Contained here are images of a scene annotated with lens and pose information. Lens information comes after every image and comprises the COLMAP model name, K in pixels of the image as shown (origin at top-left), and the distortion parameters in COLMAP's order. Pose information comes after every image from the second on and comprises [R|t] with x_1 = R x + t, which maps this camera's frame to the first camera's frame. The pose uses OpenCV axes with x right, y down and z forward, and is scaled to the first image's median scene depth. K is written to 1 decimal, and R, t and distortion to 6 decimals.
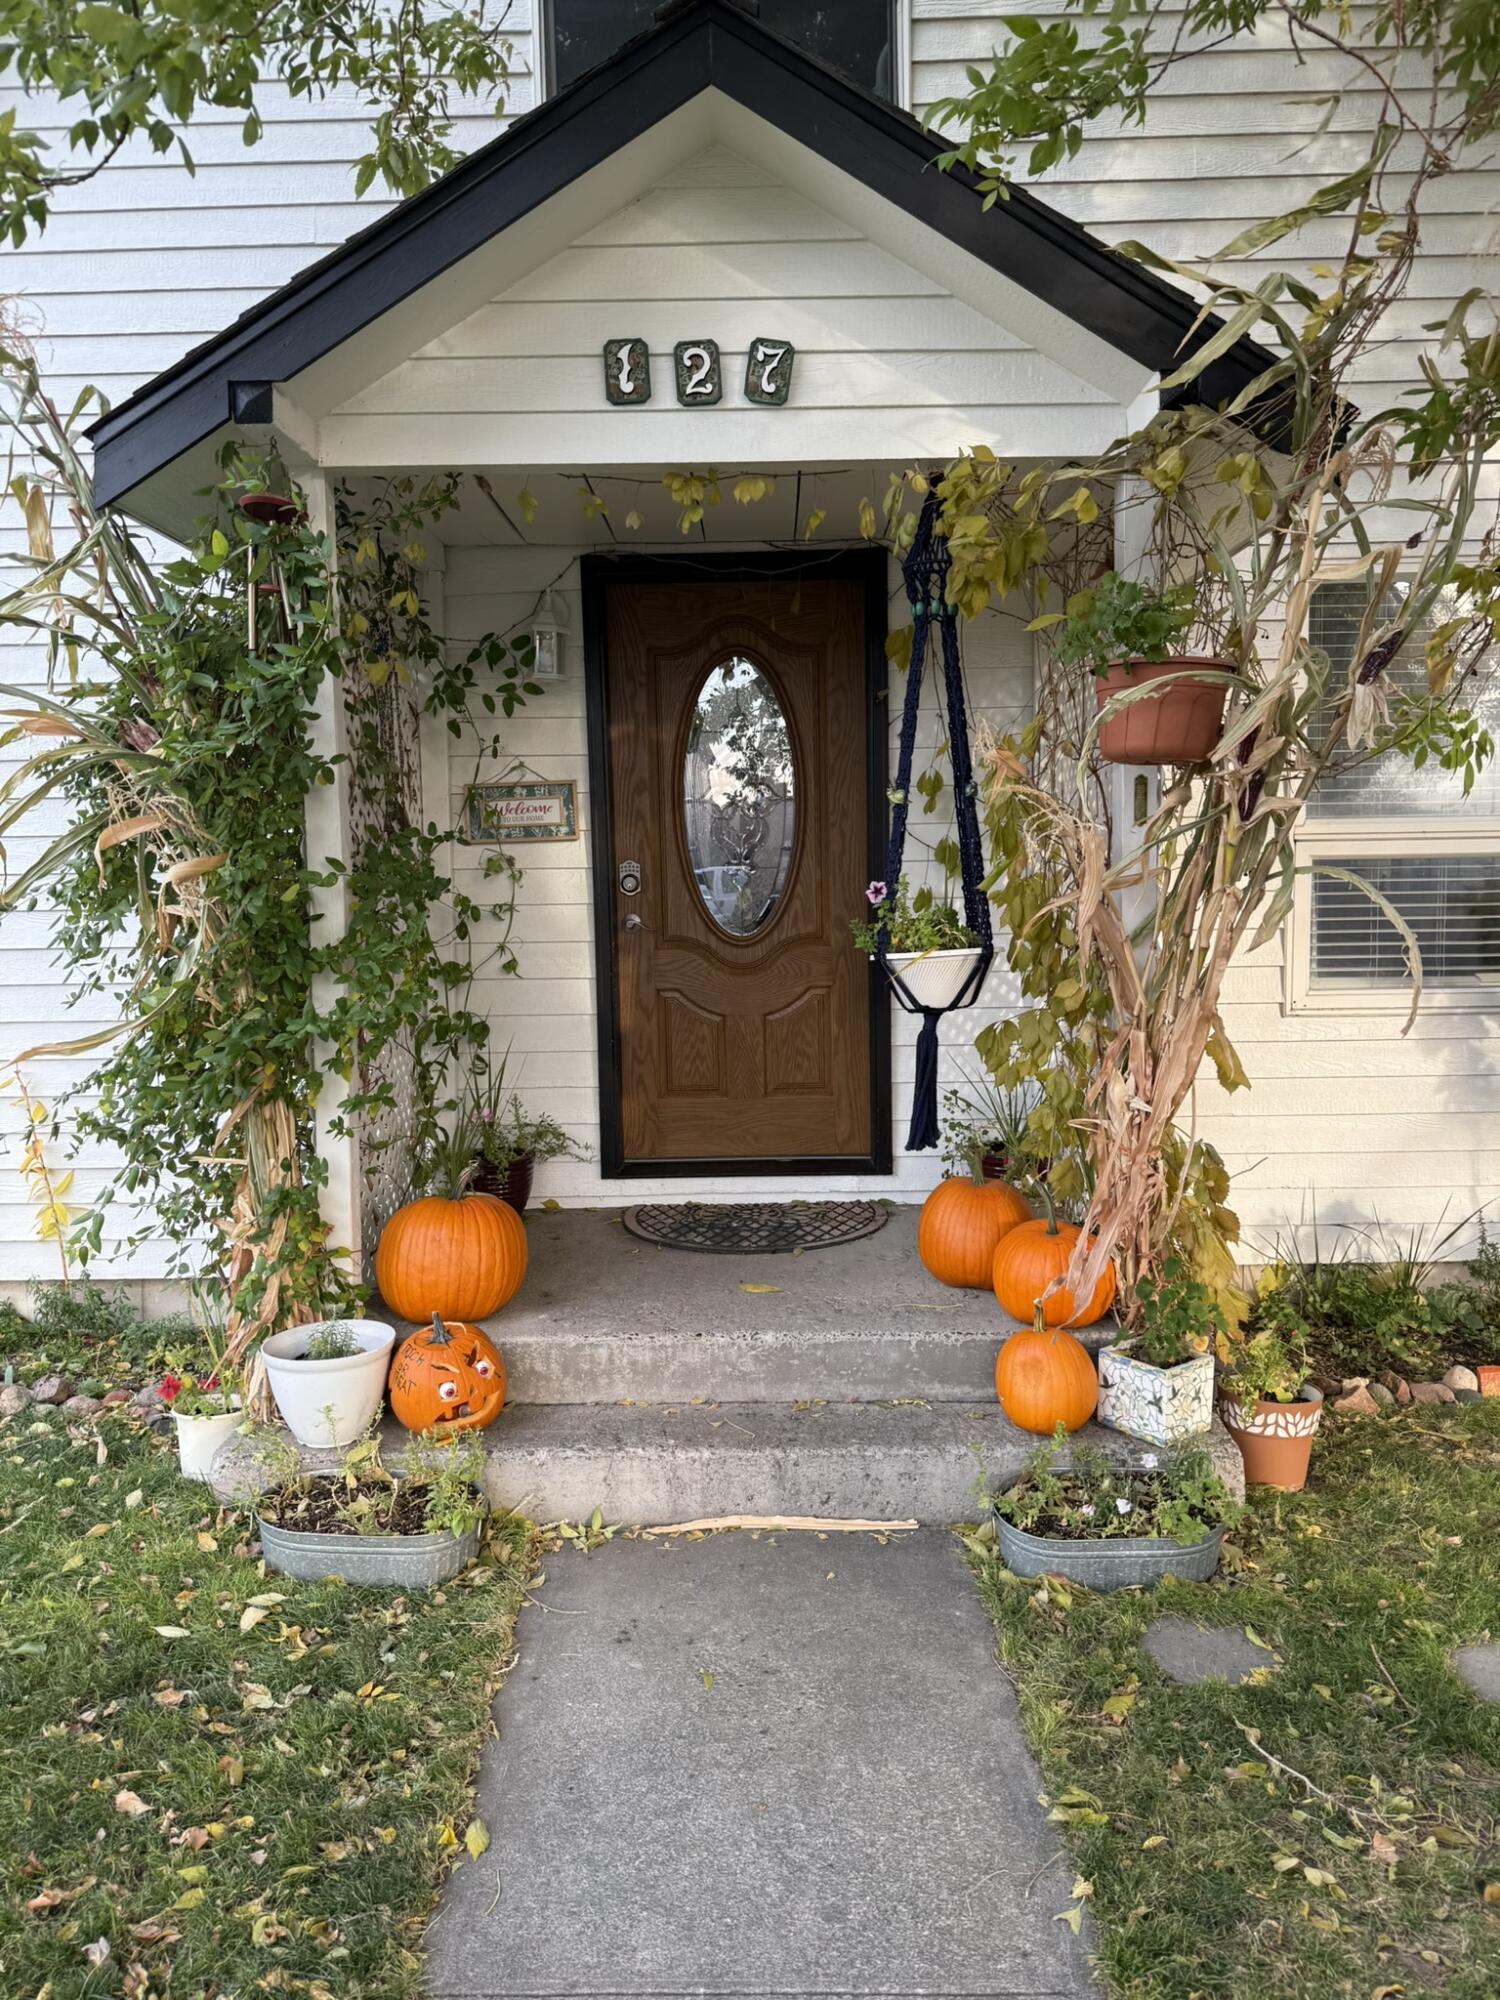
lens RADIAL K [[1429.3, 0, 750.0], [0, 1429.3, 1000.0], [0, 0, 1]] dist [0.012612, -0.003838]
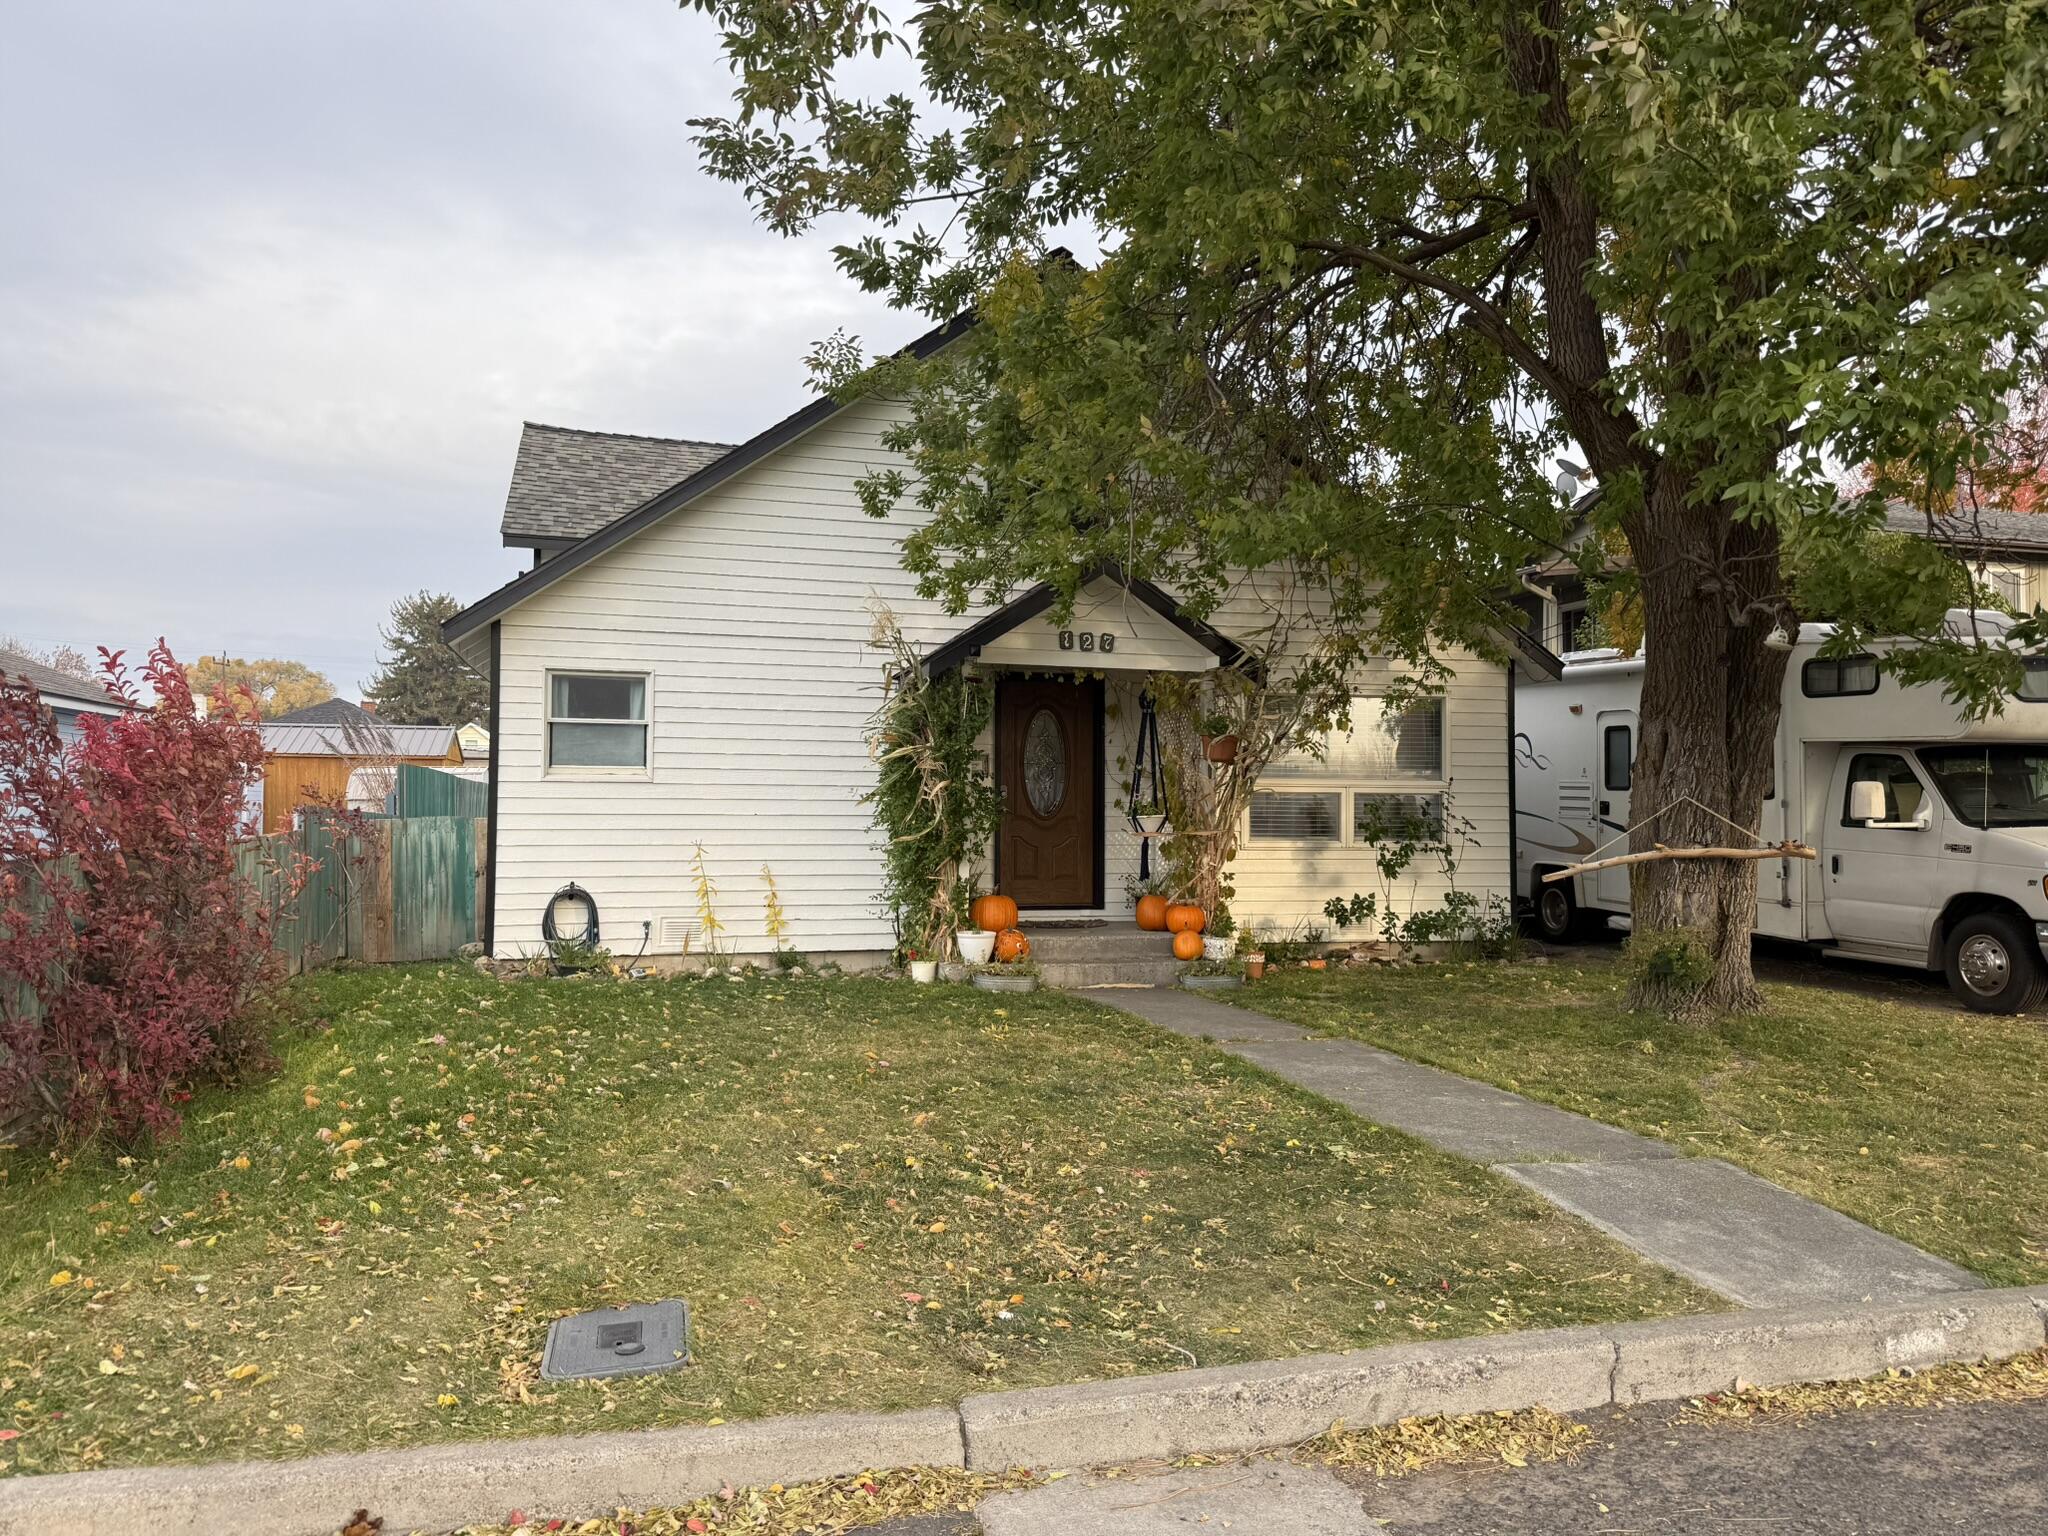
lens RADIAL K [[1463.6, 0, 1024.0], [0, 1463.6, 768.0], [0, 0, 1]] dist [0.012612, -0.003838]
pose [[0.968972, 0.029005, 0.245463, -1.006647], [-0.000581, 0.993355, -0.115086, 0.249015], [-0.247170, 0.111373, 0.962550, -2.219741]]
